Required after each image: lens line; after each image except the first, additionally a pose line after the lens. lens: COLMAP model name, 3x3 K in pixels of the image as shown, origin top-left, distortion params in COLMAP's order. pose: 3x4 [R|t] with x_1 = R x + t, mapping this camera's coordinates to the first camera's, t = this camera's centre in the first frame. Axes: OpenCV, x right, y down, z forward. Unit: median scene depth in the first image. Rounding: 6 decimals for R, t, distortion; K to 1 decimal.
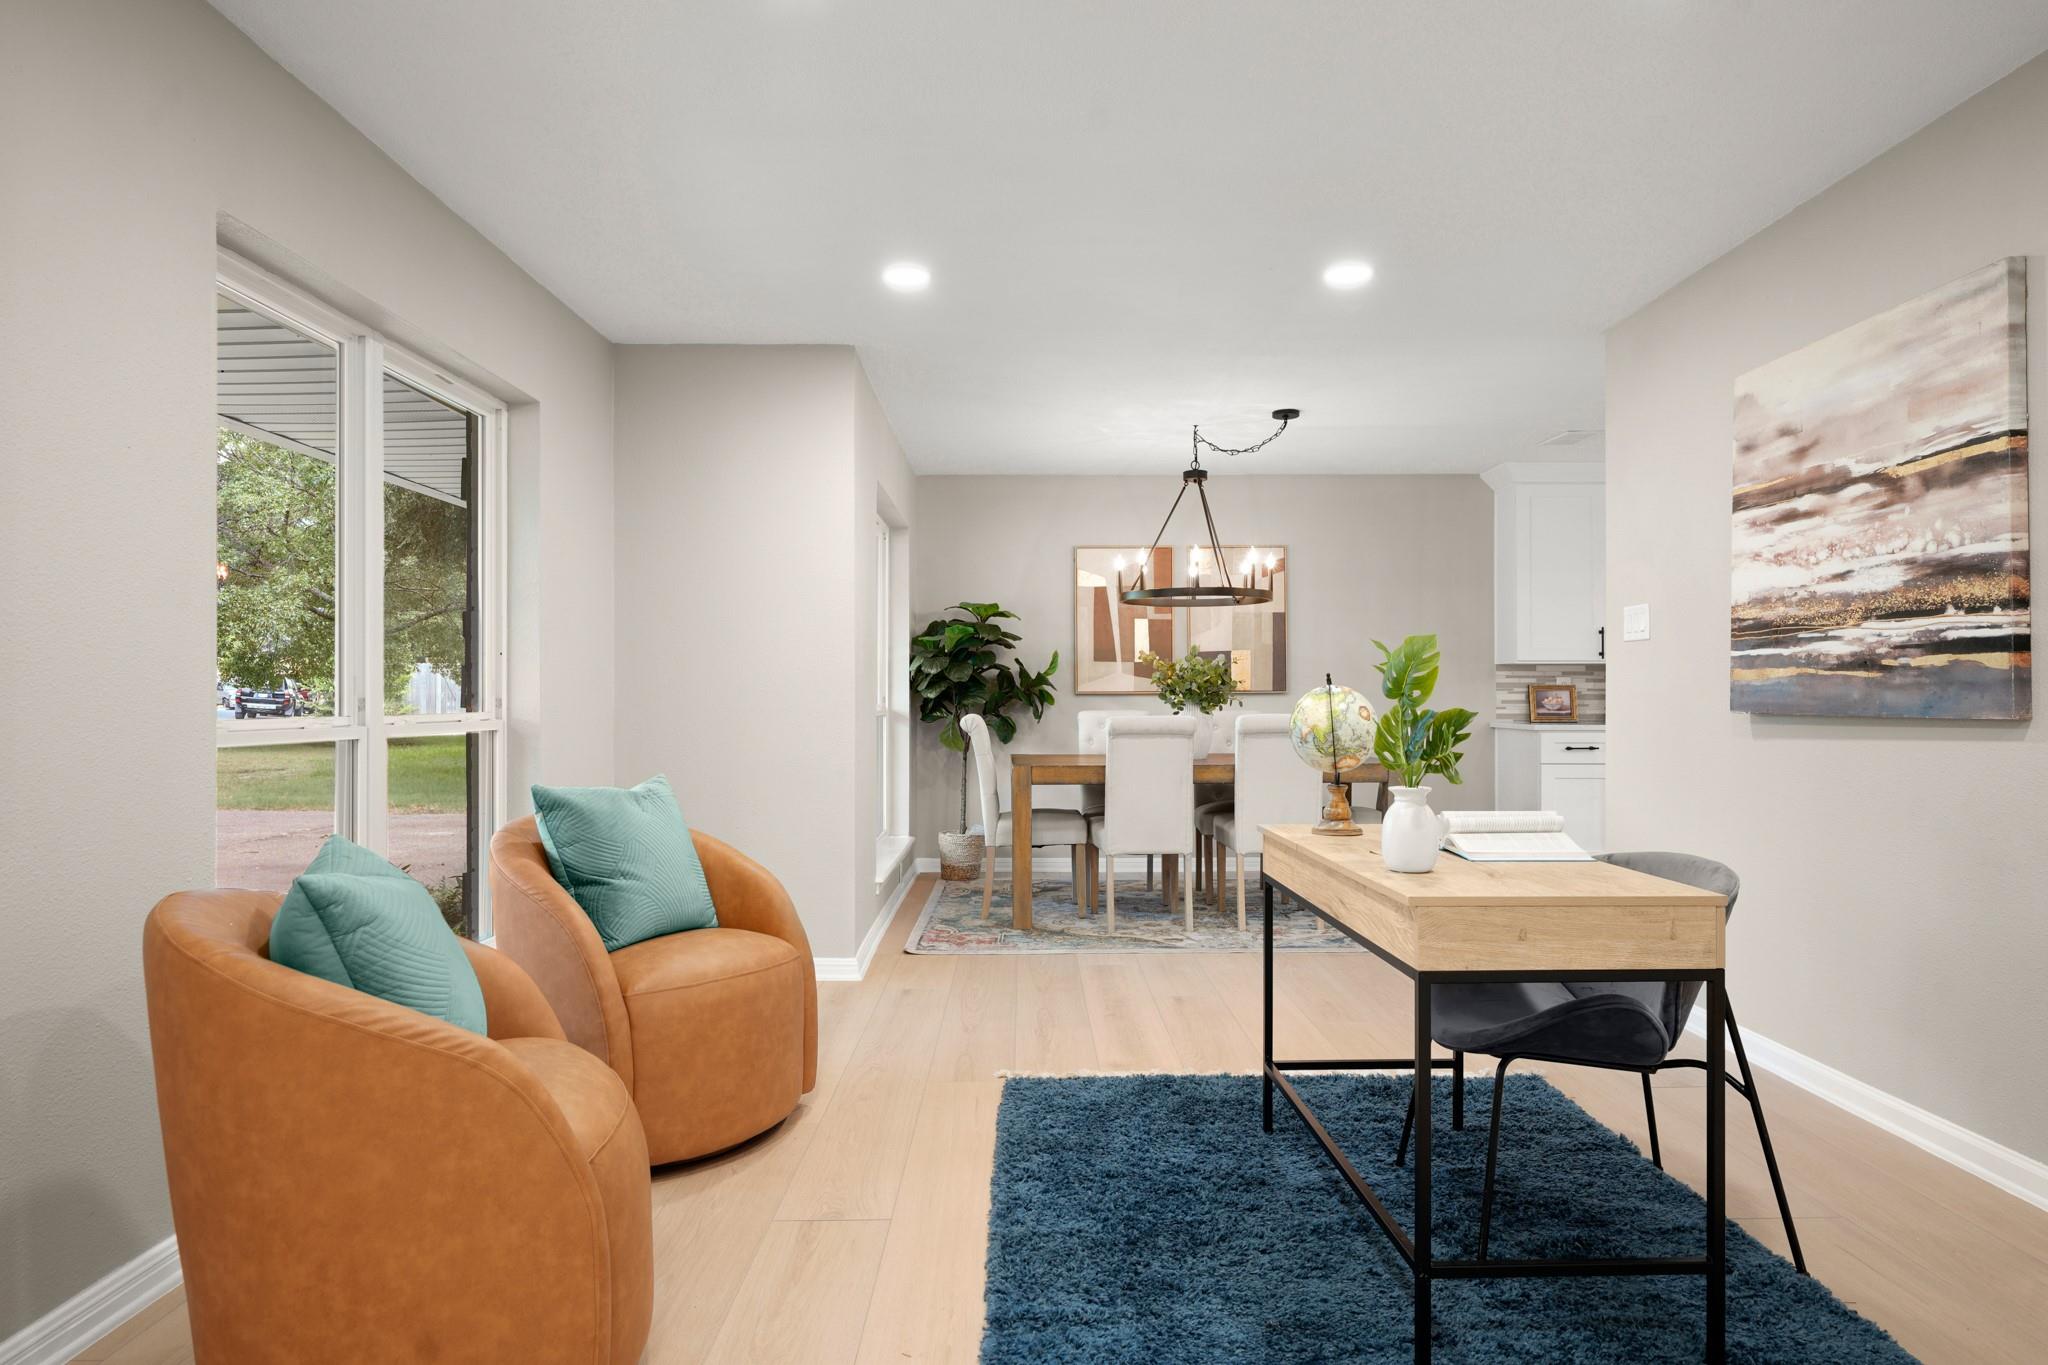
lens RADIAL K [[1215.1, 0, 1025.9], [0, 1215.1, 686.9], [0, 0, 1]] dist [-0.008916, 0.006360]
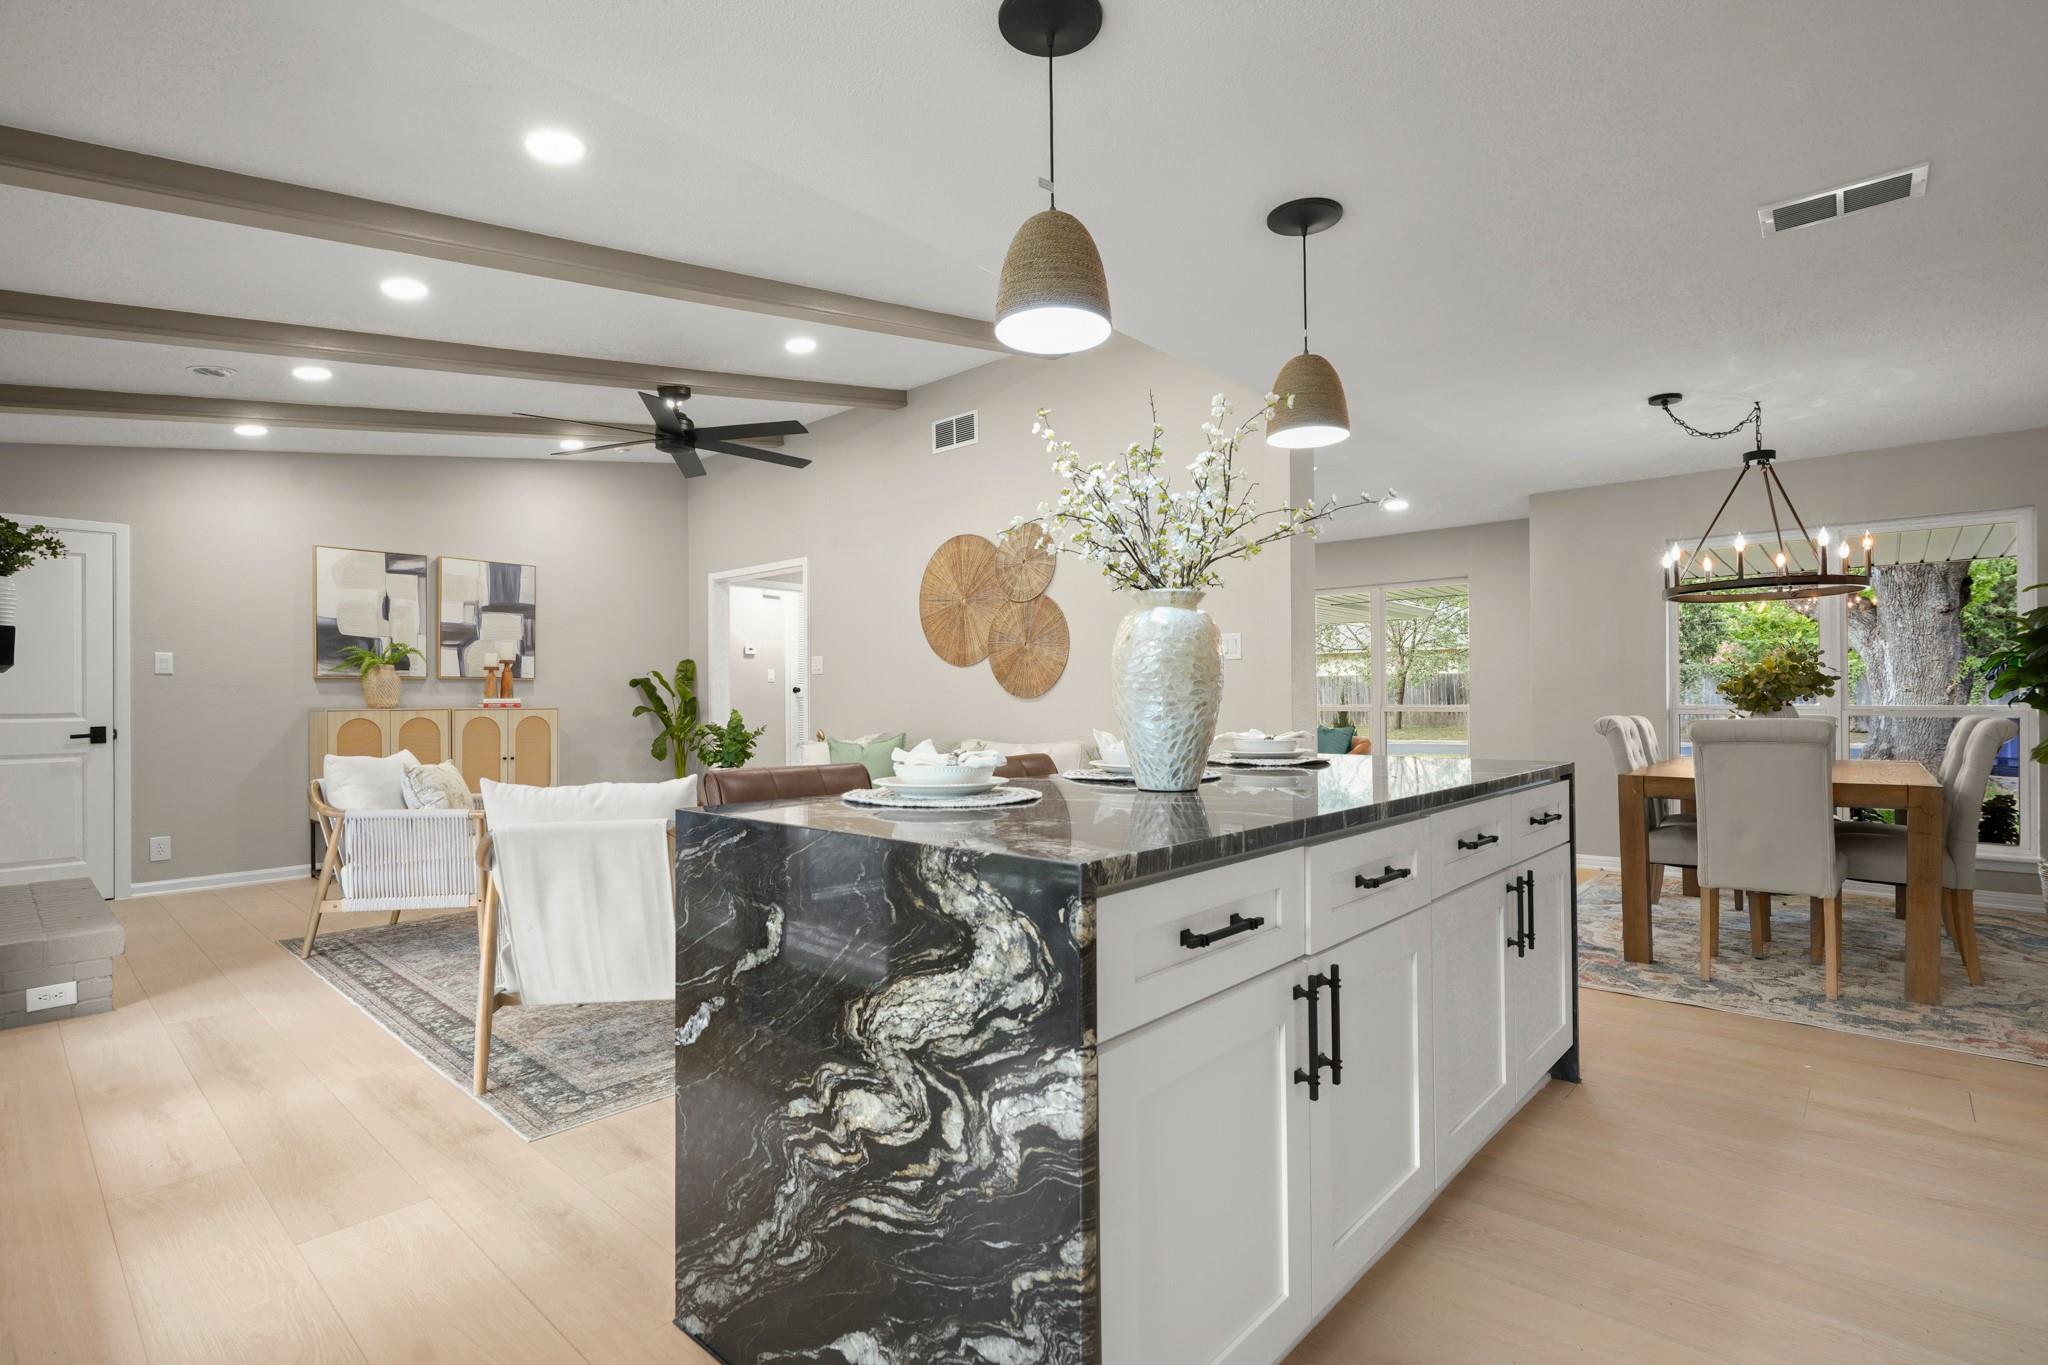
lens RADIAL K [[974.5, 0, 1042.7], [0, 974.5, 680.9], [0, 0, 1]] dist [-0.011713, -0.000444]
pose [[-0.669482, -0.009212, -0.742771, 0.918963], [0.010478, 0.999707, -0.021842, 0.003375], [0.742754, -0.022406, -0.669189, 0.950022]]
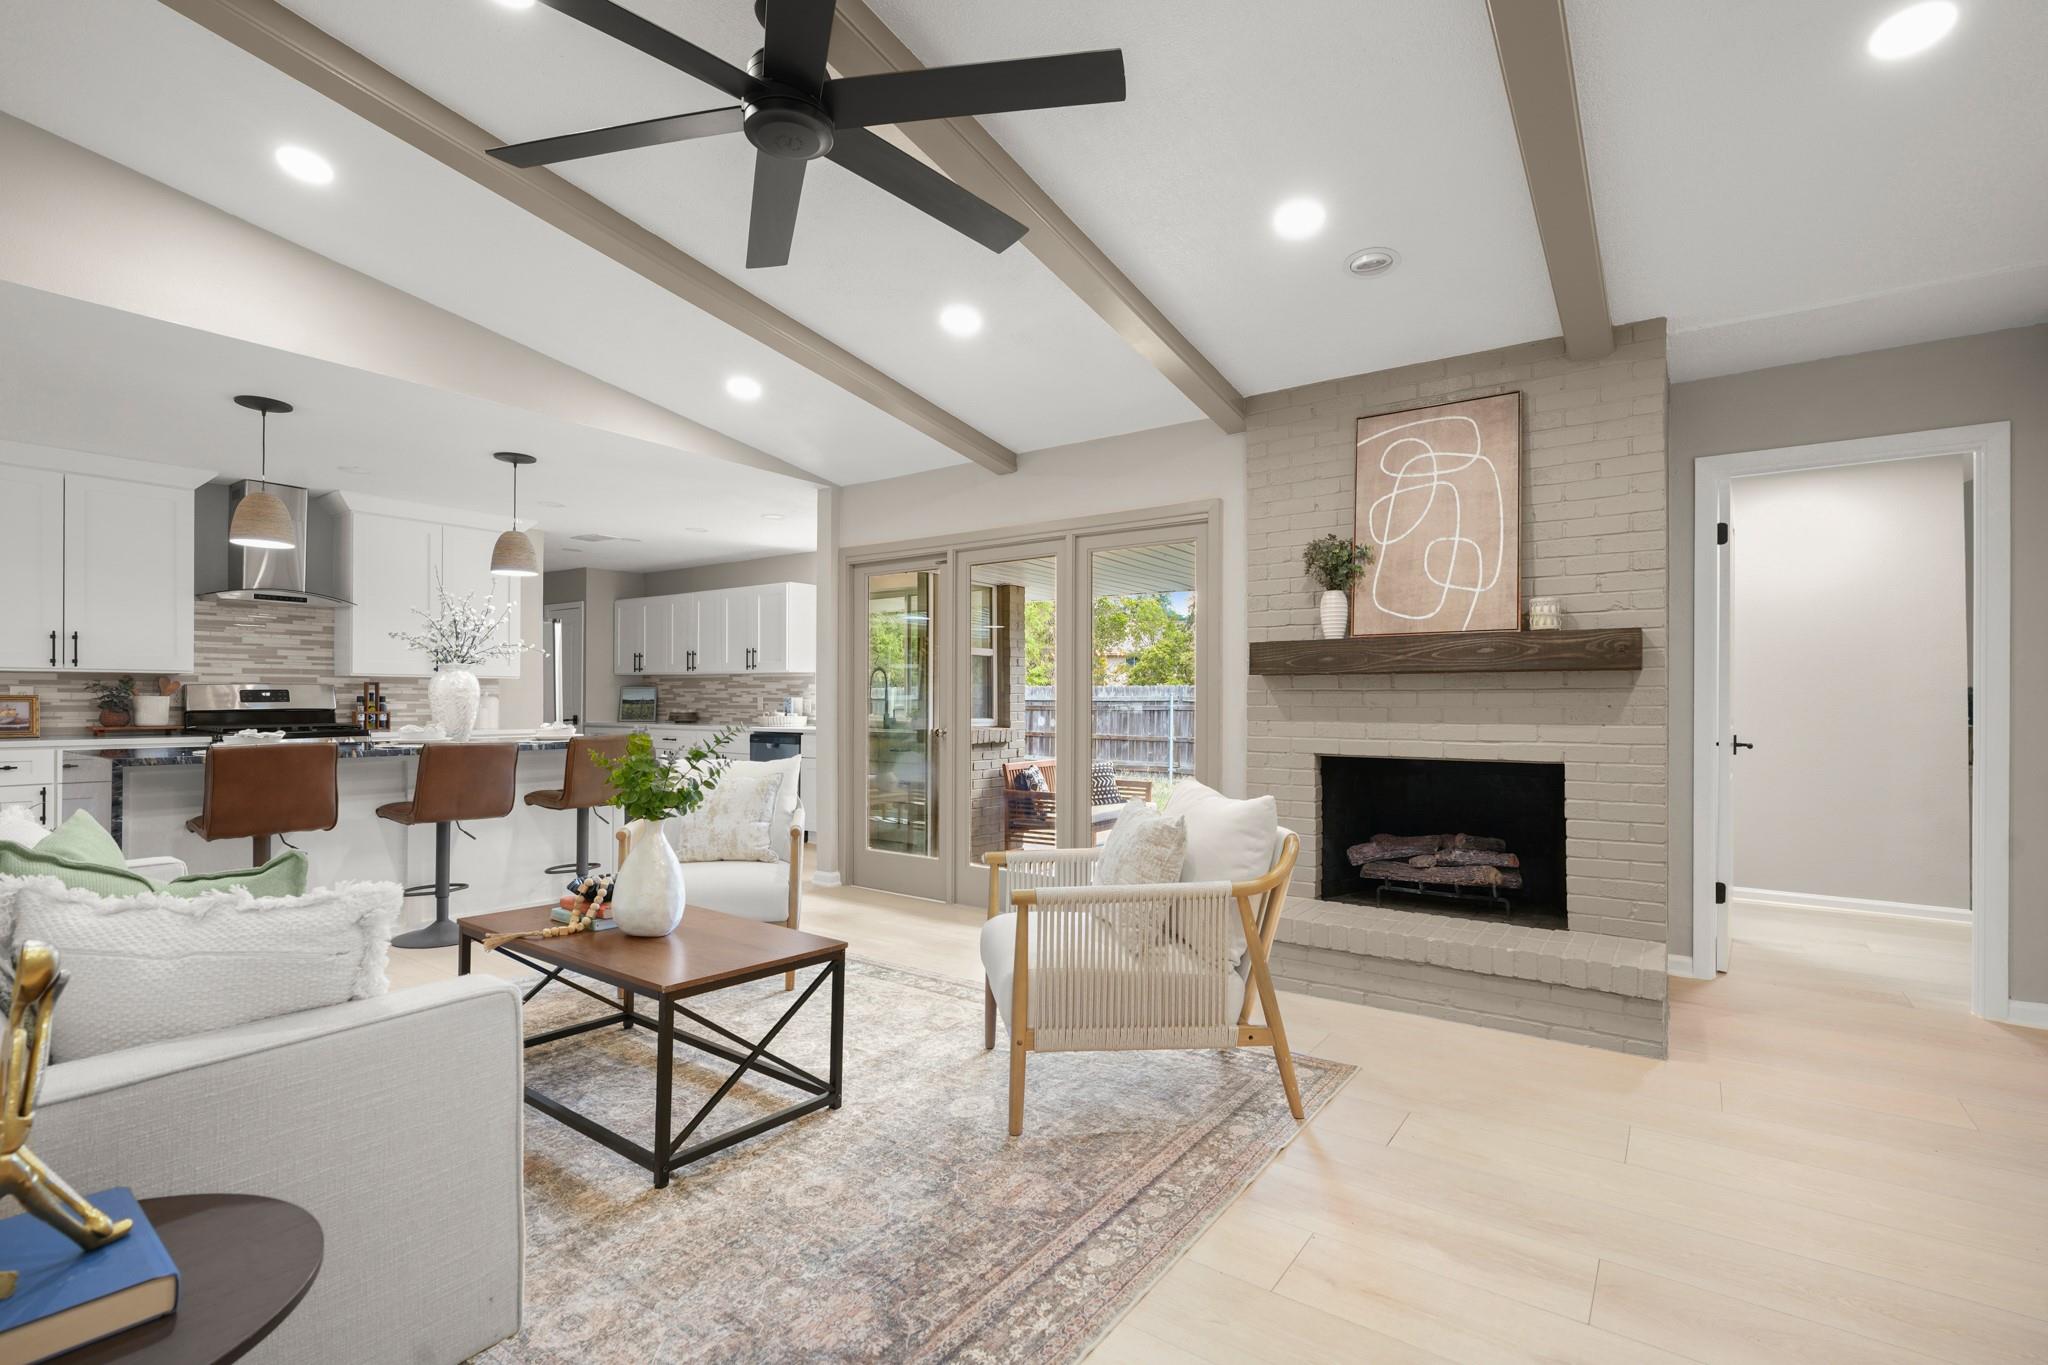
lens RADIAL K [[931.7, 0, 1019.7], [0, 931.7, 695.3], [0, 0, 1]] dist [-0.011788, 0.003503]
pose [[0.596839, 0.003948, 0.802351, 0.367767], [-0.006322, 0.999980, -0.000218, -0.006417], [-0.802336, -0.004942, 0.596852, 0.017859]]
